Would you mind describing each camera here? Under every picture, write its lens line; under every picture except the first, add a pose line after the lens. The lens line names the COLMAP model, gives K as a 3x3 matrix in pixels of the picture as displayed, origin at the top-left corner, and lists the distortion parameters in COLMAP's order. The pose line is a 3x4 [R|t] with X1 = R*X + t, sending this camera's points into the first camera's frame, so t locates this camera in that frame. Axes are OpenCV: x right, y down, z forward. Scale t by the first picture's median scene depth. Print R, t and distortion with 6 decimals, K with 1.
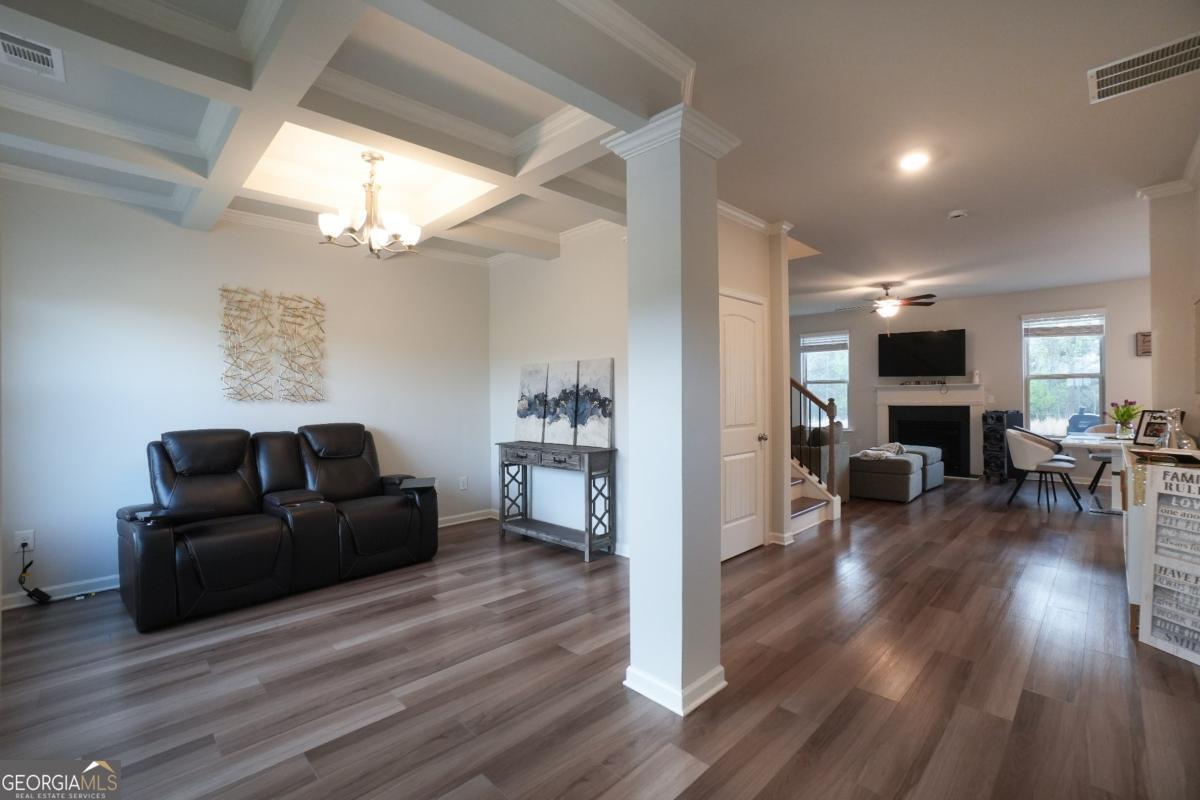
lens RADIAL K [[526.6, 0, 594.5], [0, 526.6, 392.1], [0, 0, 1]] dist [-0.059846, 0.021791]
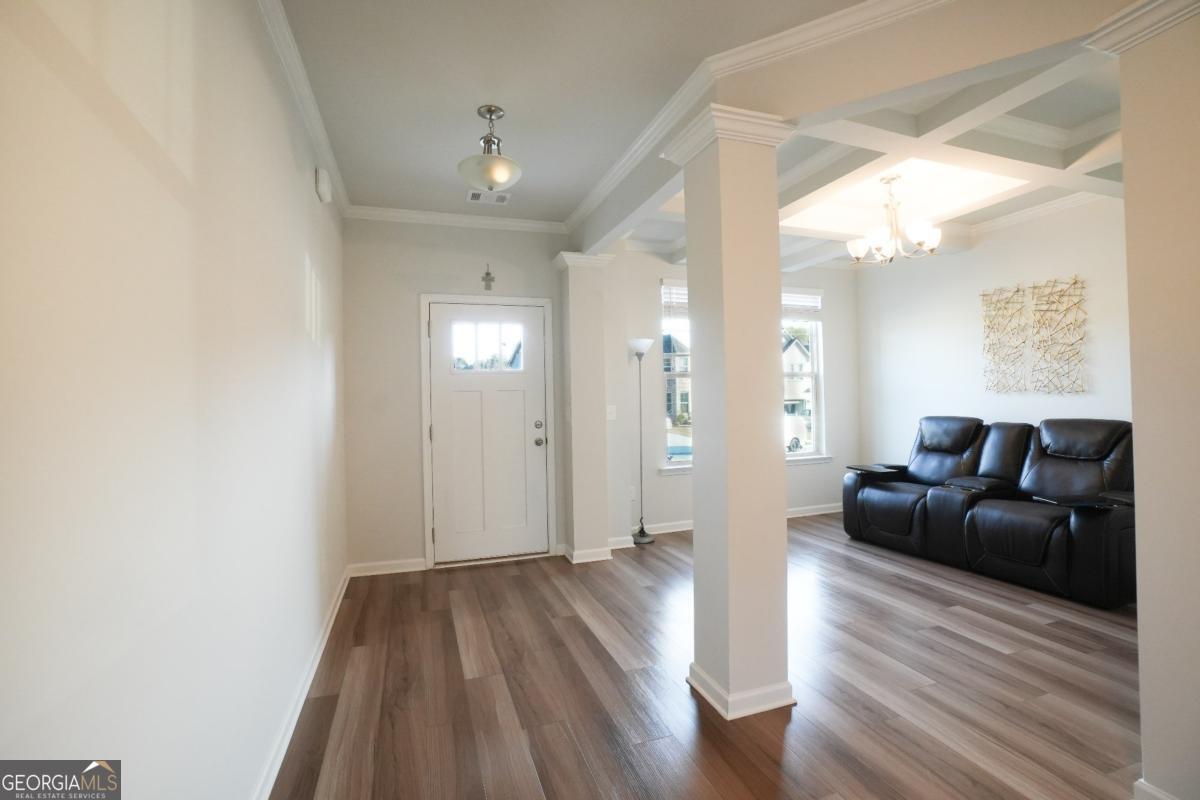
lens RADIAL K [[526.6, 0, 594.5], [0, 526.6, 392.1], [0, 0, 1]] dist [-0.059846, 0.021791]
pose [[-0.426063, -0.000831, -0.904693, 0.728135], [0.015138, 0.999853, -0.008048, 0.012485], [0.904567, -0.017124, -0.425987, 0.759081]]
